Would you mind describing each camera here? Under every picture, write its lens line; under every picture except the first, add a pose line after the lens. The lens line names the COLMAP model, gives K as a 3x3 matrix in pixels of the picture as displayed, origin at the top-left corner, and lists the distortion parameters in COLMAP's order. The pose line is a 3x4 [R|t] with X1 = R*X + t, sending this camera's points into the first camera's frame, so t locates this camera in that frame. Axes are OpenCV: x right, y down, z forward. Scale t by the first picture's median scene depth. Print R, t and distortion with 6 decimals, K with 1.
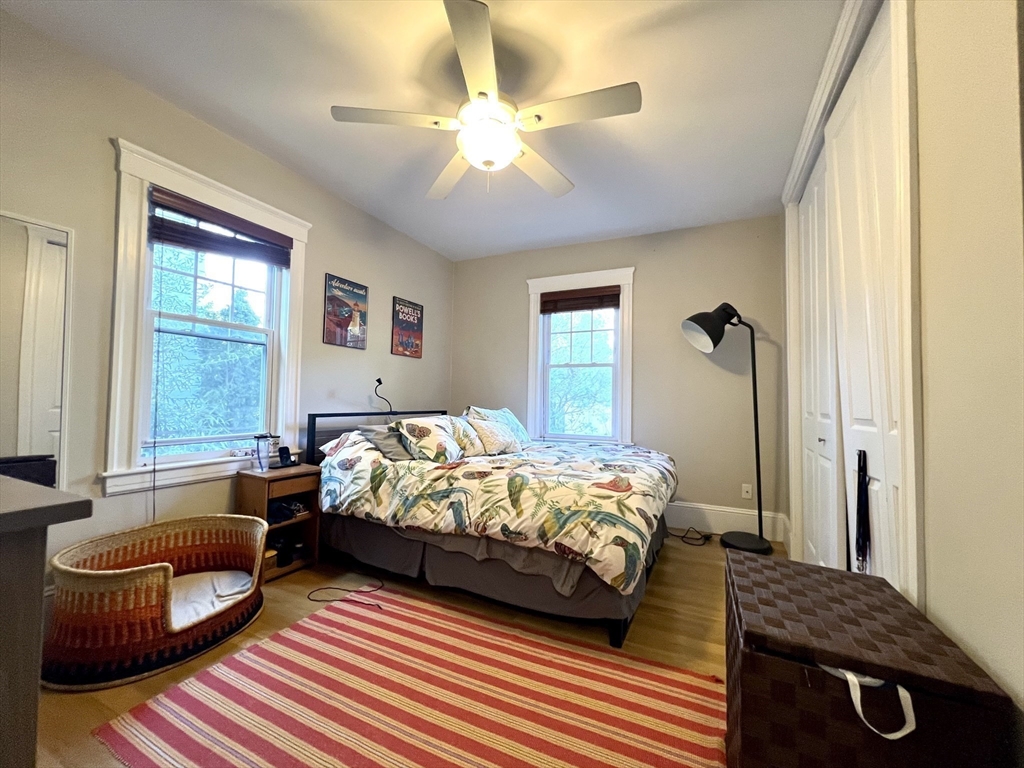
lens RADIAL K [[409.1, 0, 512.0], [0, 409.1, 384.0], [0, 0, 1]] dist [0.000142, -0.000199]
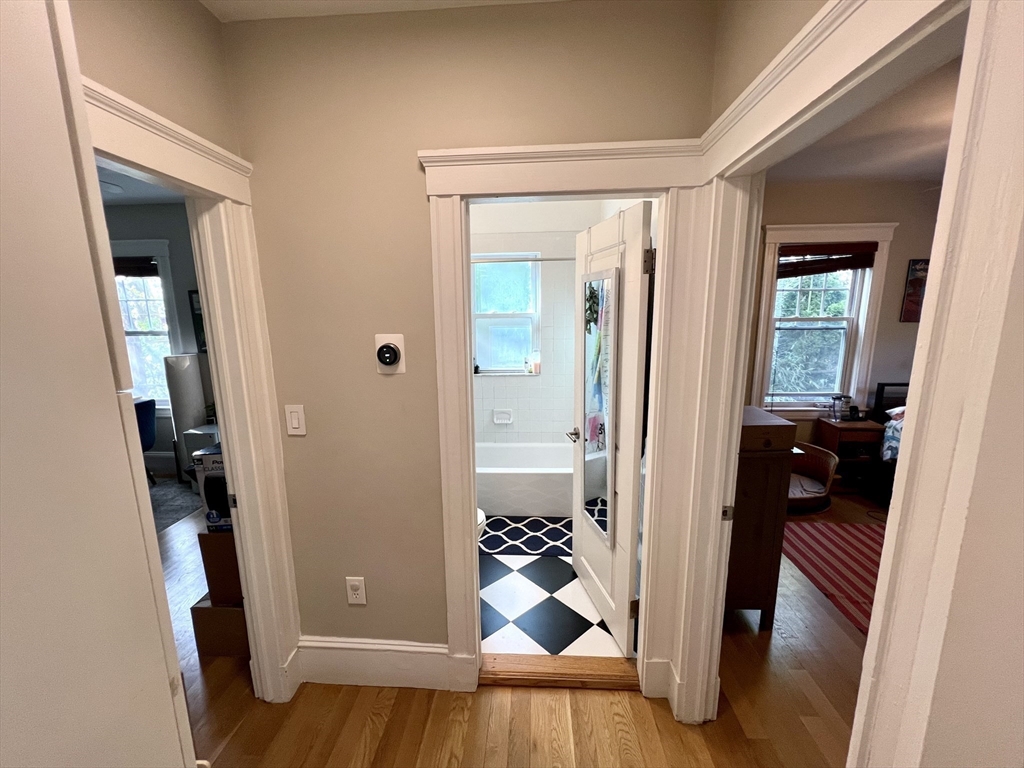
lens RADIAL K [[409.1, 0, 512.0], [0, 409.1, 384.0], [0, 0, 1]] dist [0.000142, -0.000199]
pose [[0.370827, 0.143278, -0.917583, 0.266519], [0.047192, 0.983844, 0.172696, -0.213474], [0.927502, -0.107343, 0.358075, -0.551038]]
